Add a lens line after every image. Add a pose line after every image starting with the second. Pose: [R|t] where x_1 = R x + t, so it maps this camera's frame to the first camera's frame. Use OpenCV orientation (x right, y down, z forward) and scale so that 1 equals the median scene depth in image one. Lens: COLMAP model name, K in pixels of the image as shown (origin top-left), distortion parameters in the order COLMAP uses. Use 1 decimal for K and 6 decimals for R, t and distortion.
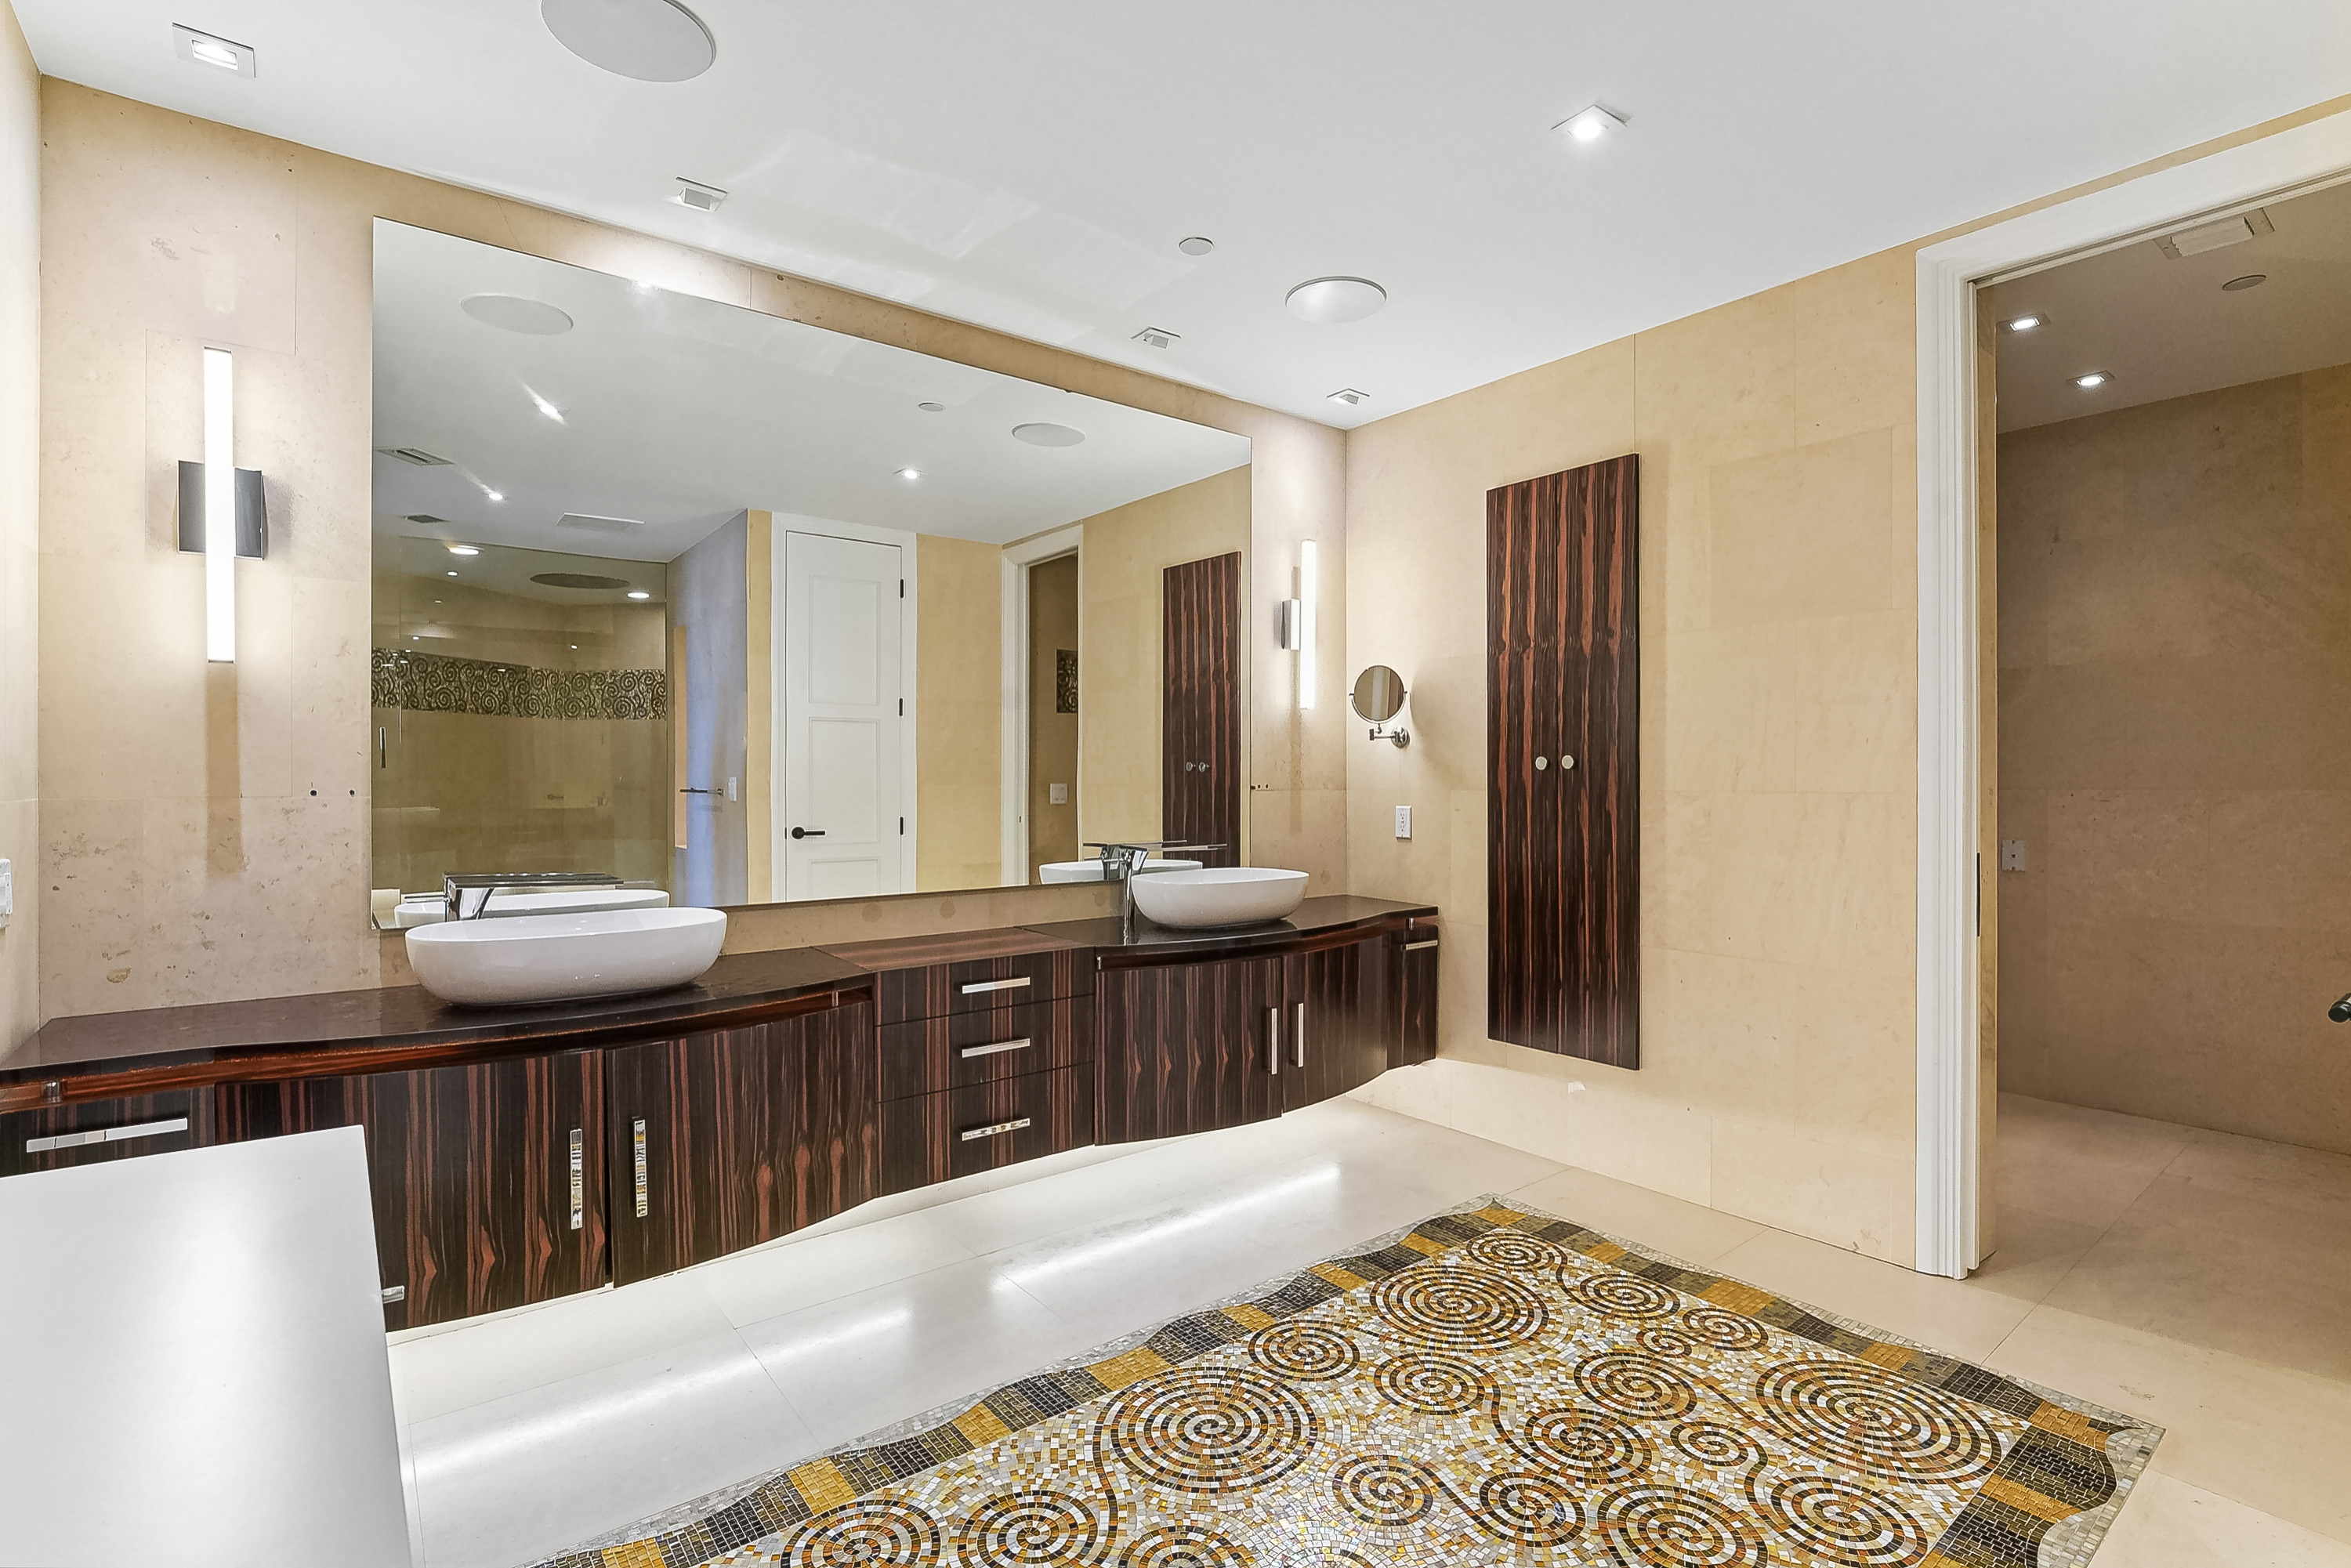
lens RADIAL K [[975.4, 0, 1179.2], [0, 975.4, 776.1], [0, 0, 1]] dist [0.001163, -0.000021]
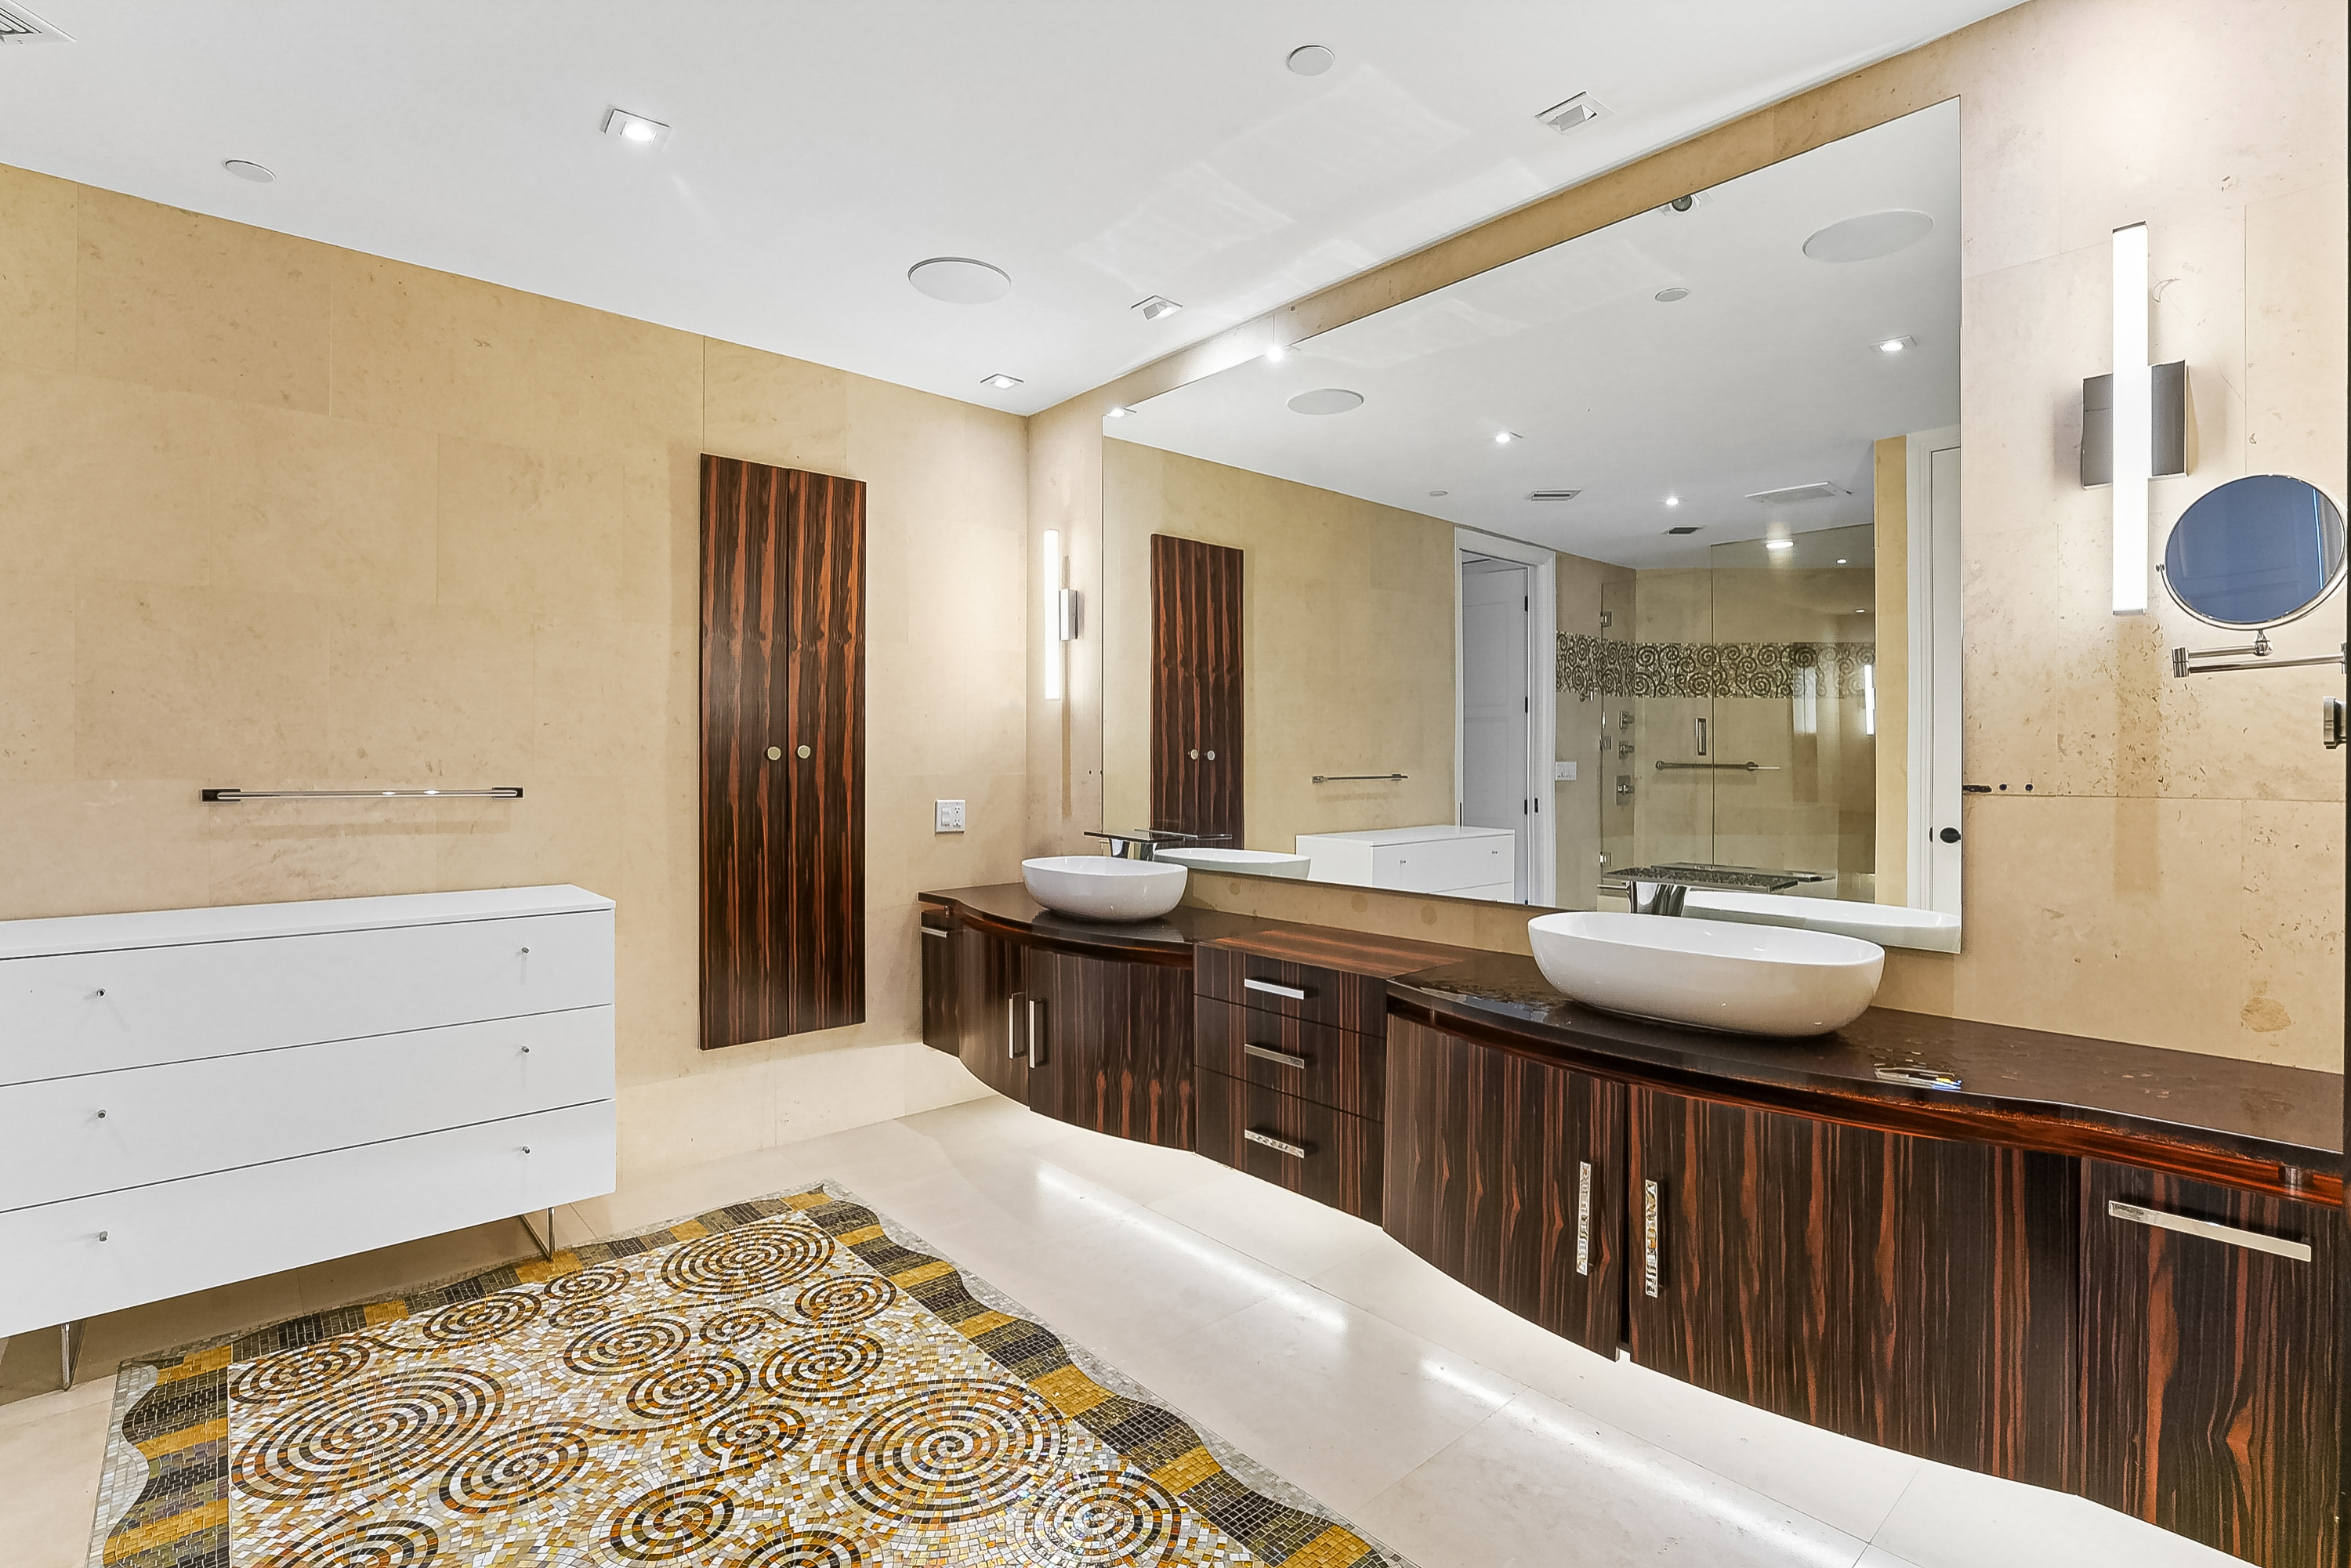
lens RADIAL K [[981.2, 0, 1175.4], [0, 981.2, 764.5], [0, 0, 1]] dist [-0.001195, -0.000359]
pose [[0.185795, 0.006169, -0.982569, 0.809912], [-0.001658, 0.999981, 0.005965, -0.006800], [0.982587, 0.000521, 0.185801, 0.827797]]
